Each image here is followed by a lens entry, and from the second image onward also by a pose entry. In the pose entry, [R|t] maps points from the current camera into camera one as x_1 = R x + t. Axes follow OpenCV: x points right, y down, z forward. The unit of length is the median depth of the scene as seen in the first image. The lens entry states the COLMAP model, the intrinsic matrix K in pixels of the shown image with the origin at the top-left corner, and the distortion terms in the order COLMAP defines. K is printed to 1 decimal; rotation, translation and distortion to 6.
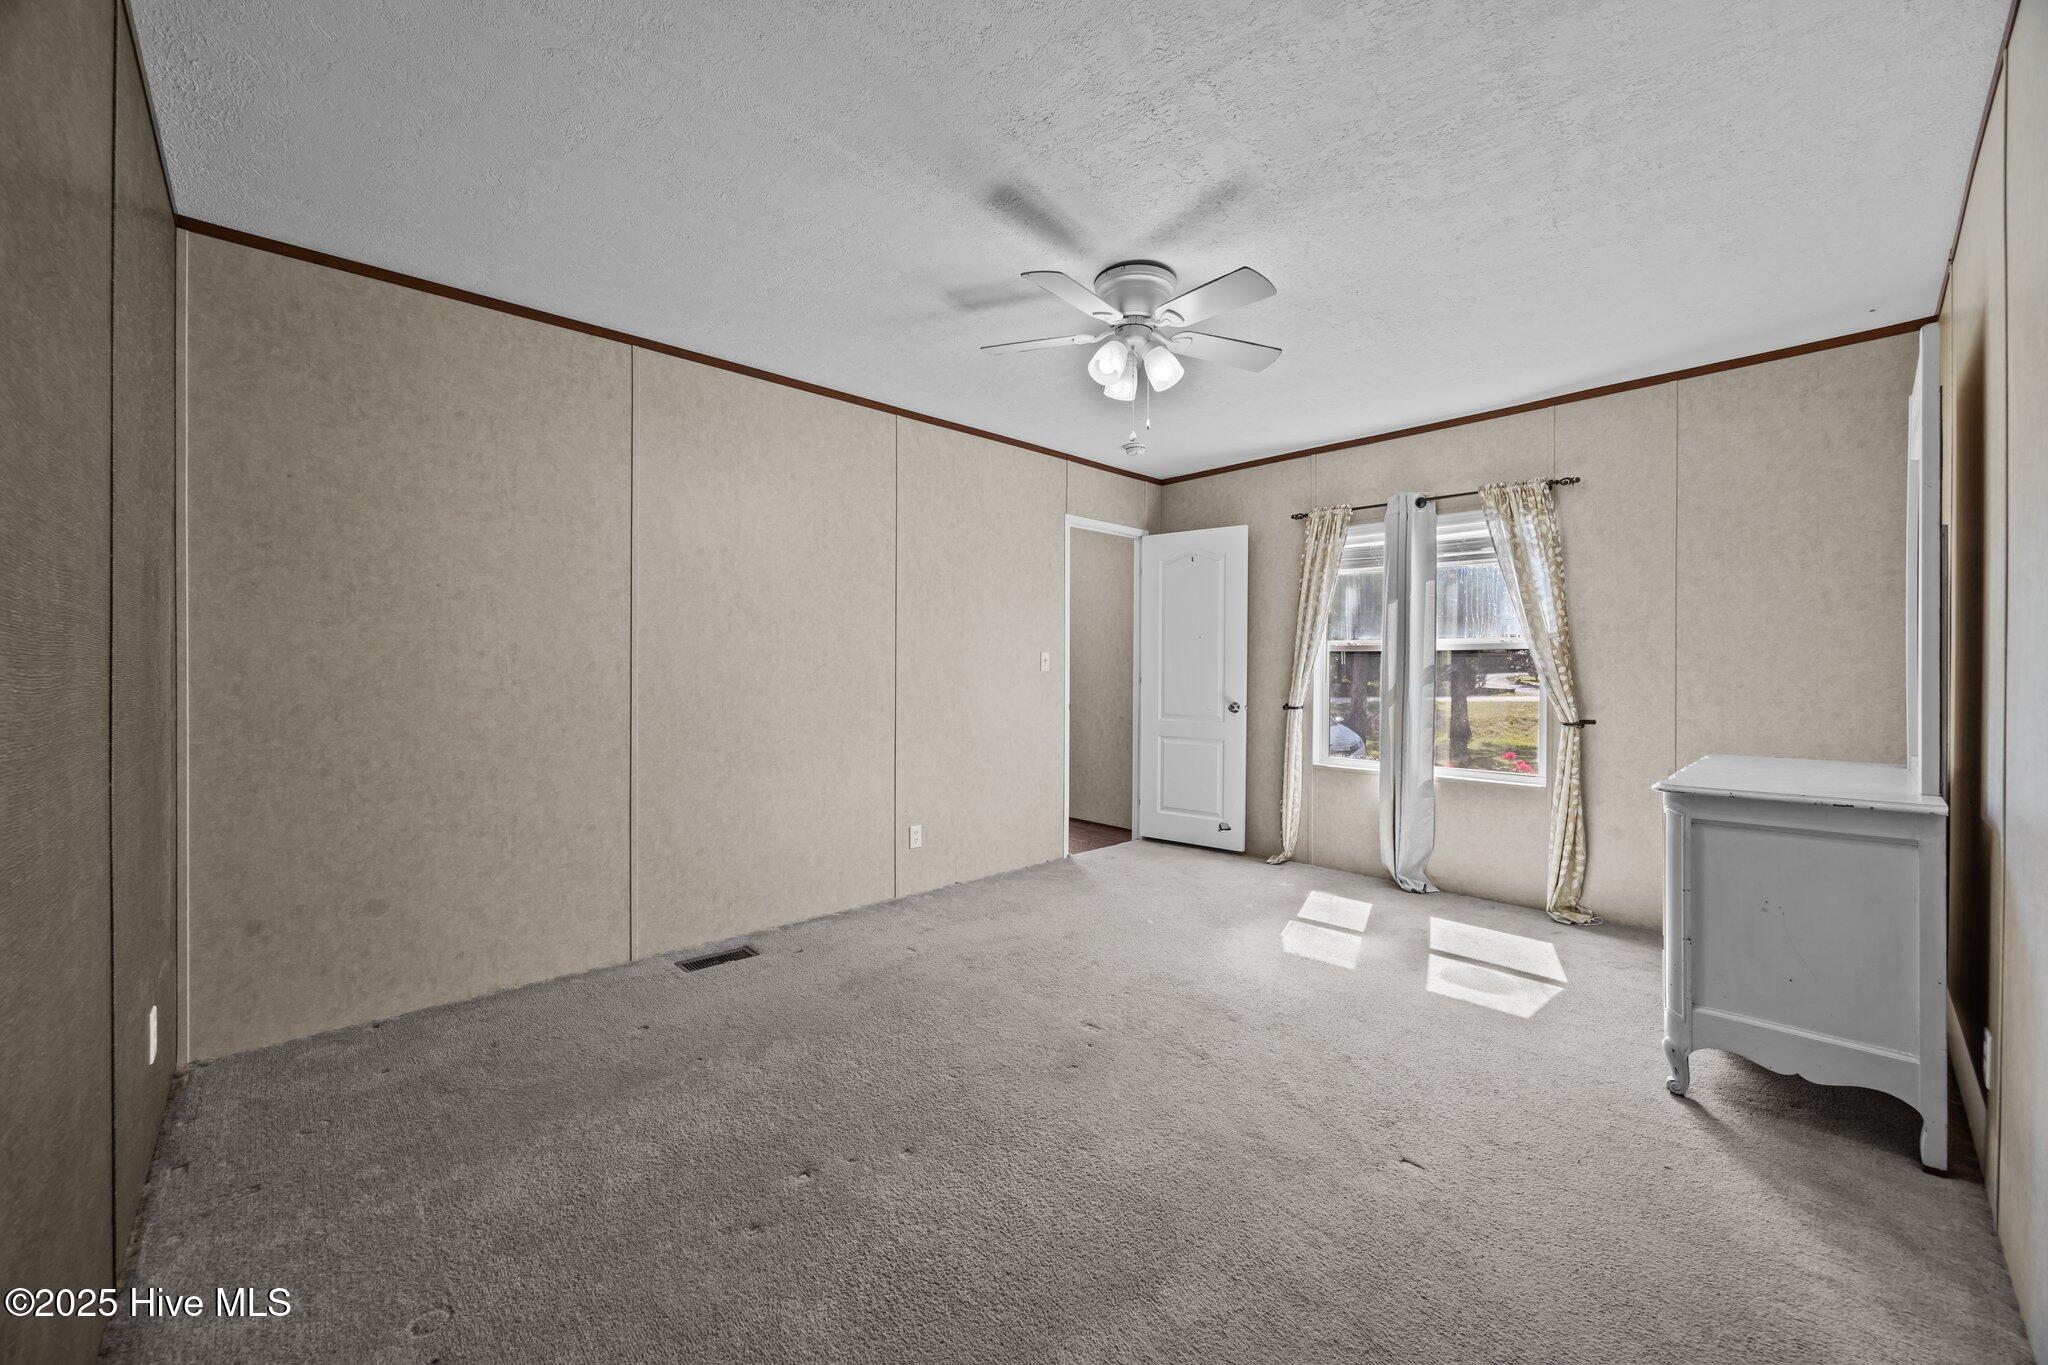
lens RADIAL K [[789.2, 0, 1023.3], [0, 789.2, 676.8], [0, 0, 1]] dist [-0.000287, 0.000275]
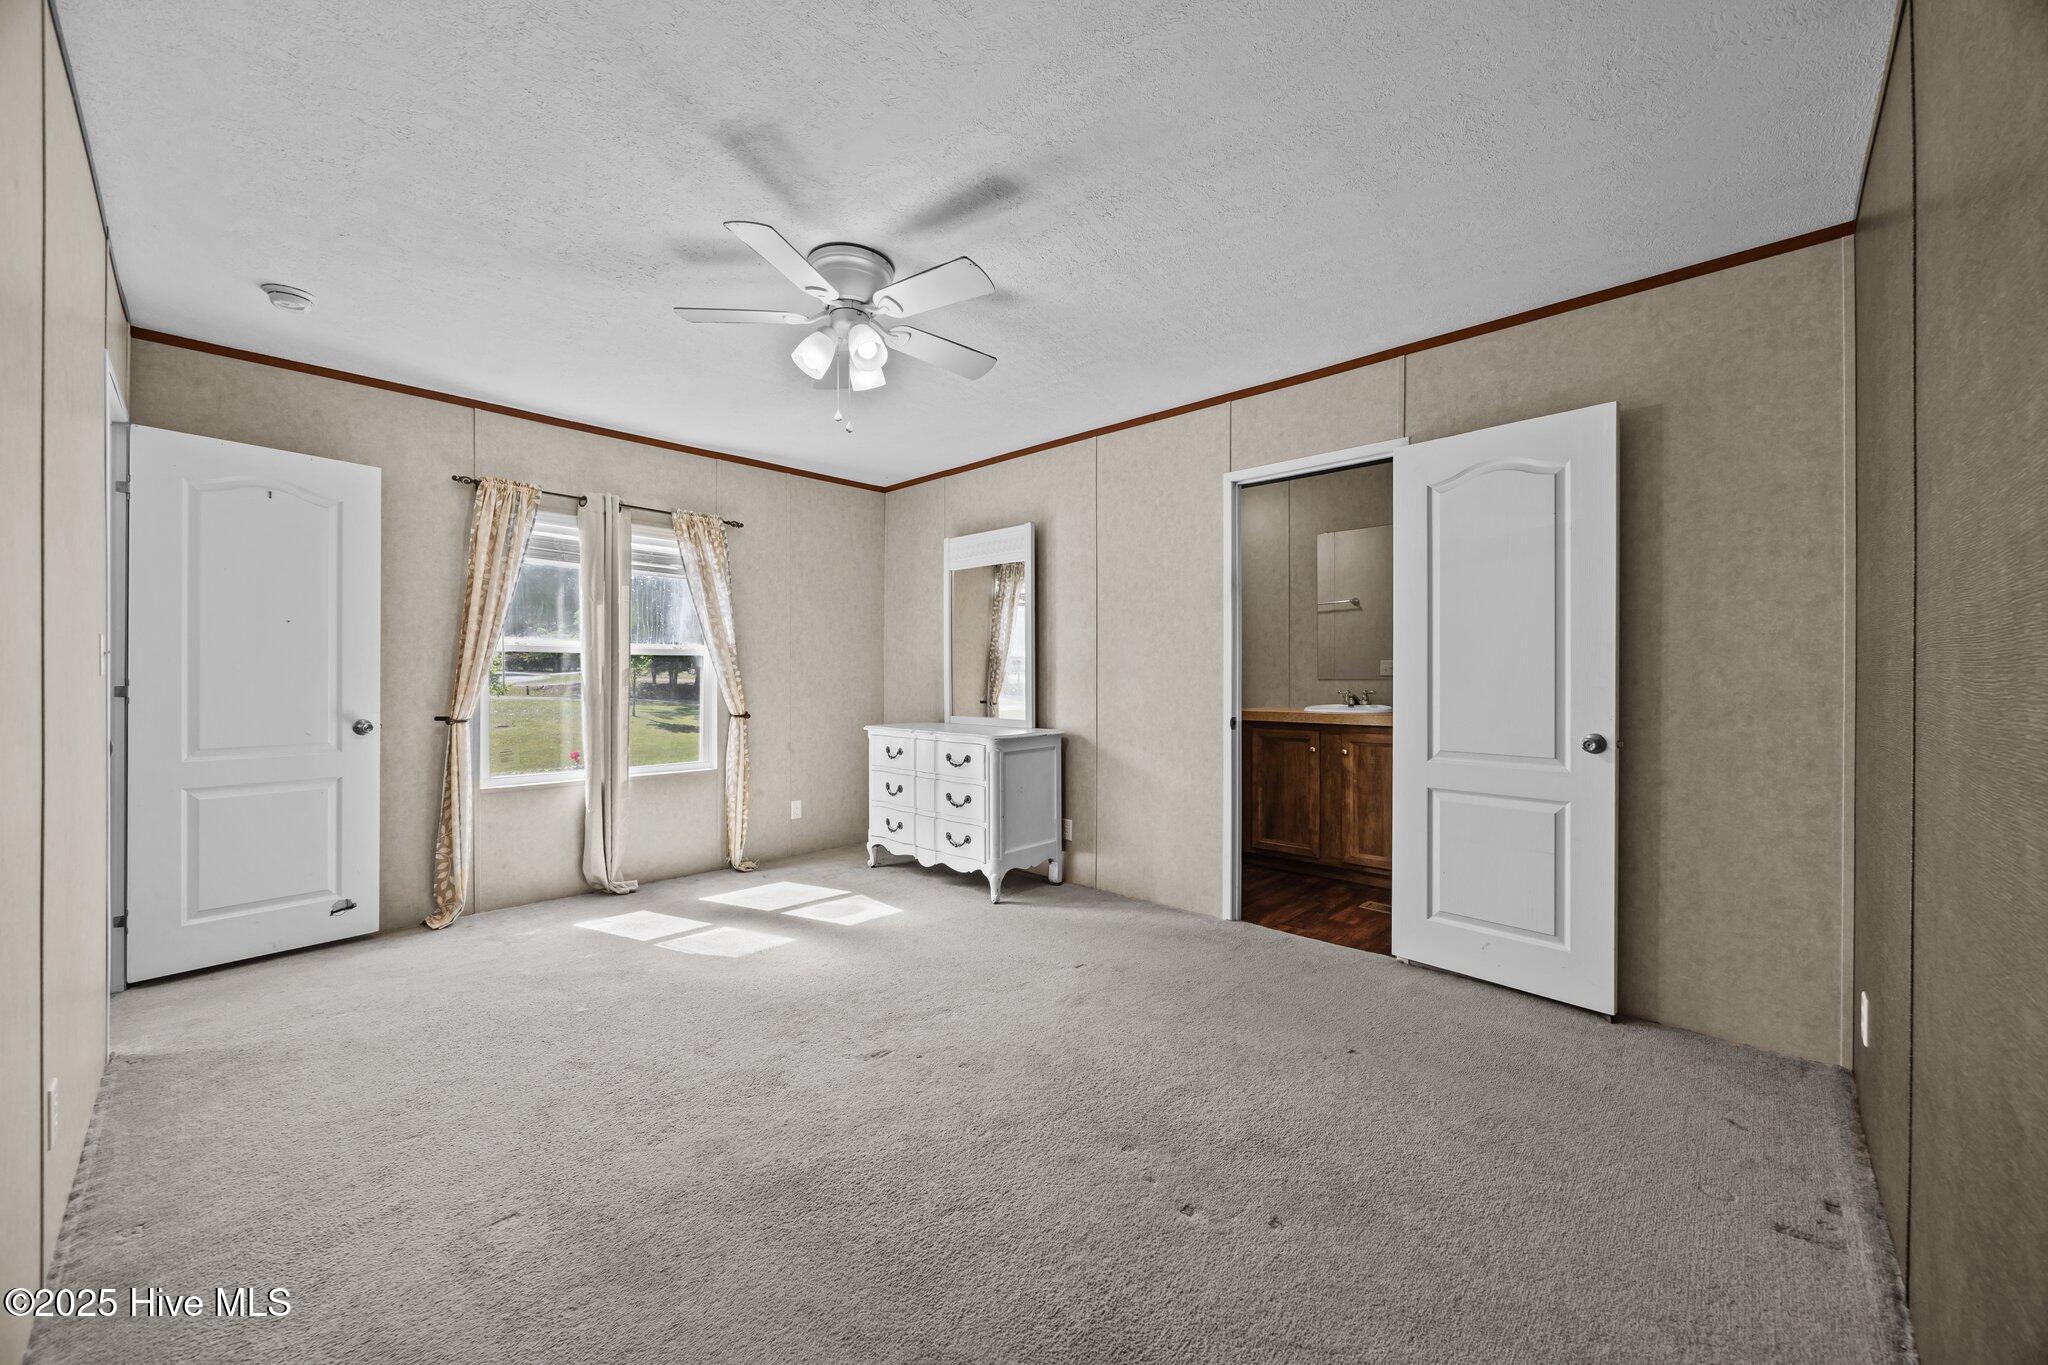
lens RADIAL K [[789.2, 0, 1010.4], [0, 789.2, 680.8], [0, 0, 1]] dist [-0.000287, 0.000275]
pose [[-0.048891, -0.011293, 0.998740, -0.567628], [0.007419, 0.999904, 0.011669, -0.007643], [-0.998777, 0.007980, -0.048803, 0.588284]]
